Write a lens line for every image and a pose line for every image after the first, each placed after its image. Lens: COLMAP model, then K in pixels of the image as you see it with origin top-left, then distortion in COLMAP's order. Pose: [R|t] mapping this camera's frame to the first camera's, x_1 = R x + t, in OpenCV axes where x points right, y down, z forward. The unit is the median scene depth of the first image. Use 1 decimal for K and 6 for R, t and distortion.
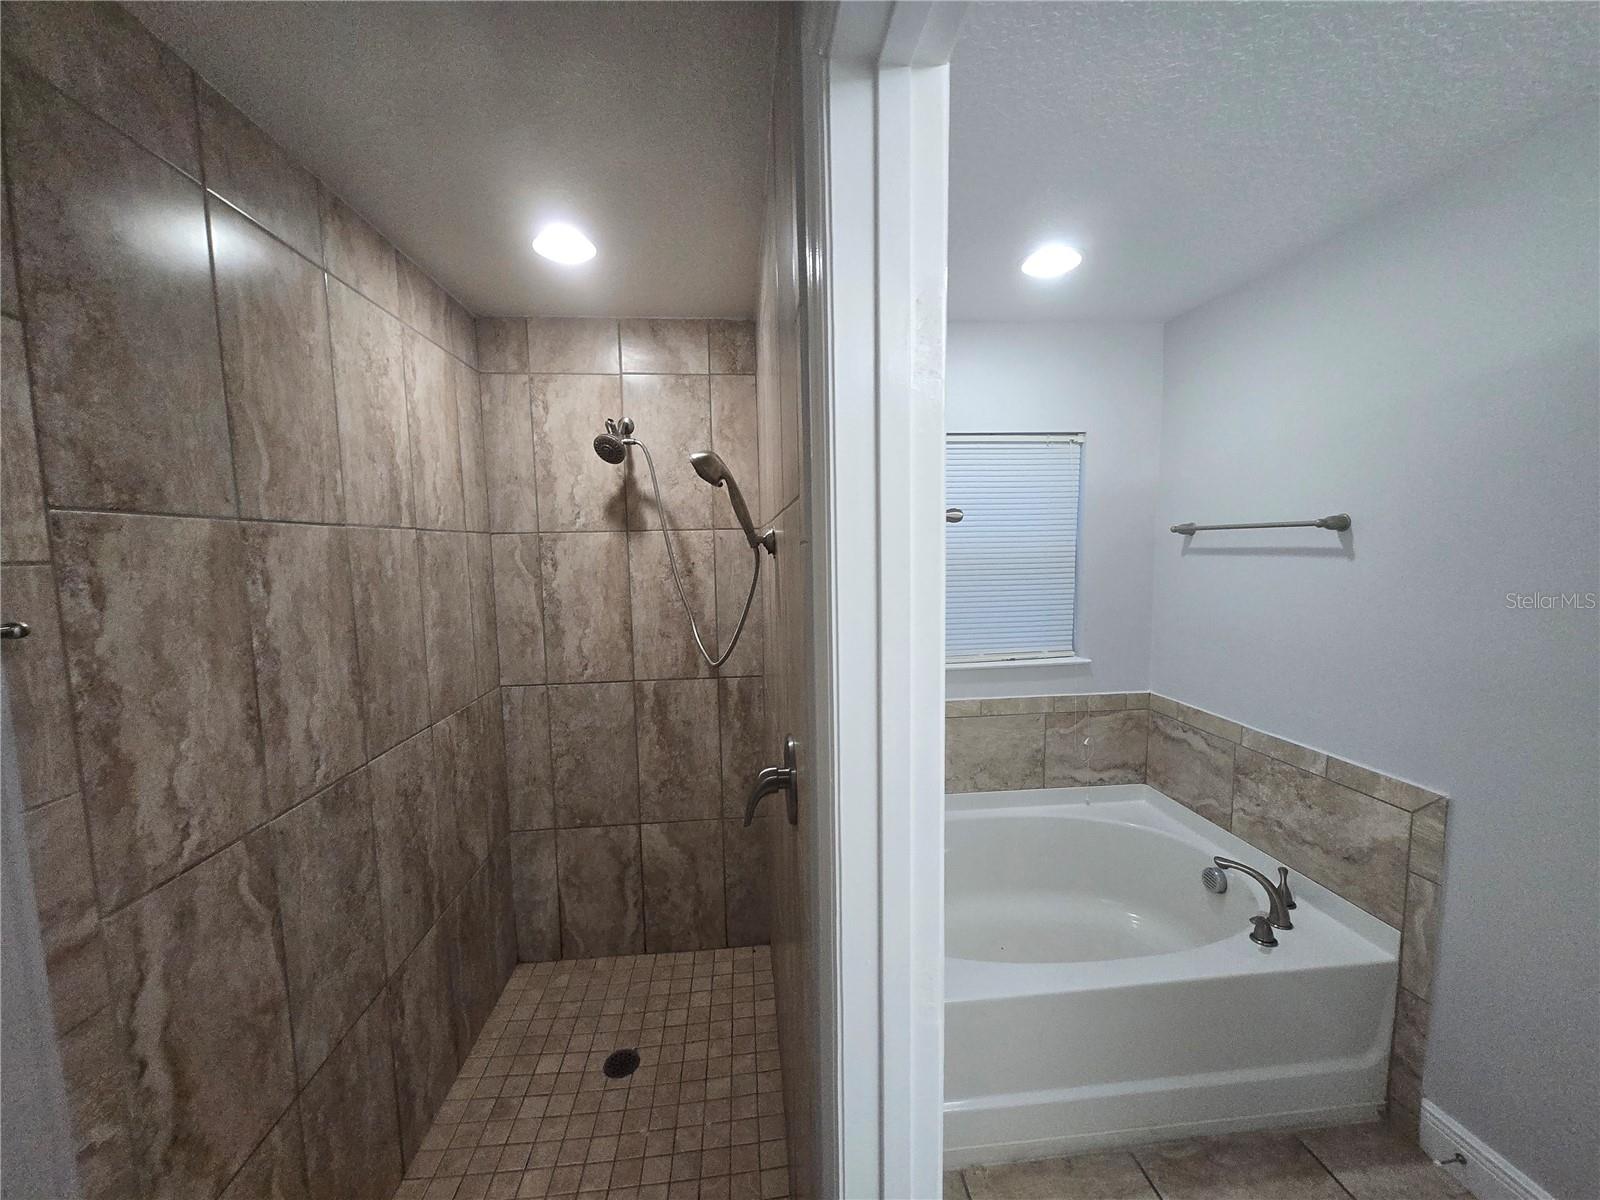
lens RADIAL K [[627.5, 0, 798.3], [0, 627.5, 606.0], [0, 0, 1]] dist [-0.000996, -0.000049]
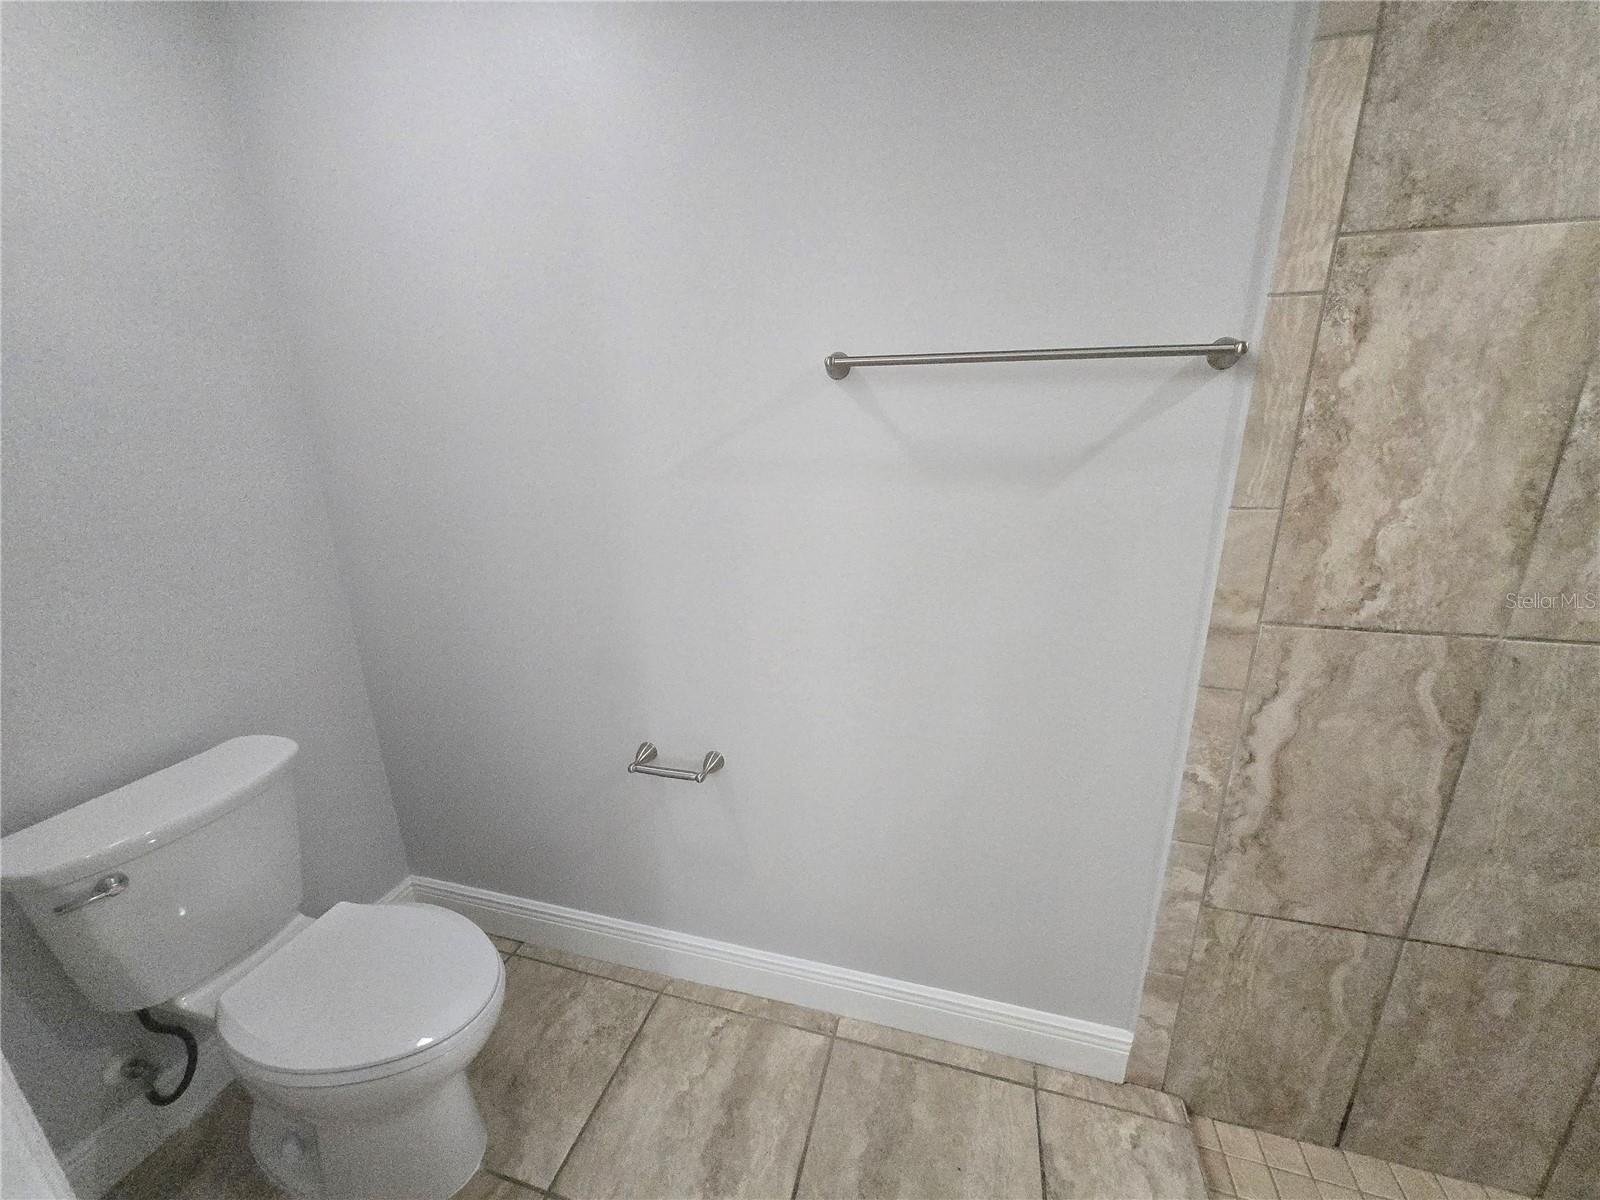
lens RADIAL K [[627.5, 0, 798.3], [0, 627.5, 606.0], [0, 0, 1]] dist [-0.000996, -0.000049]
pose [[-0.361125, 0.284426, -0.888083, 0.232273], [-0.069324, 0.941526, 0.329732, 0.131776], [0.929937, 0.180640, -0.320291, 0.529313]]
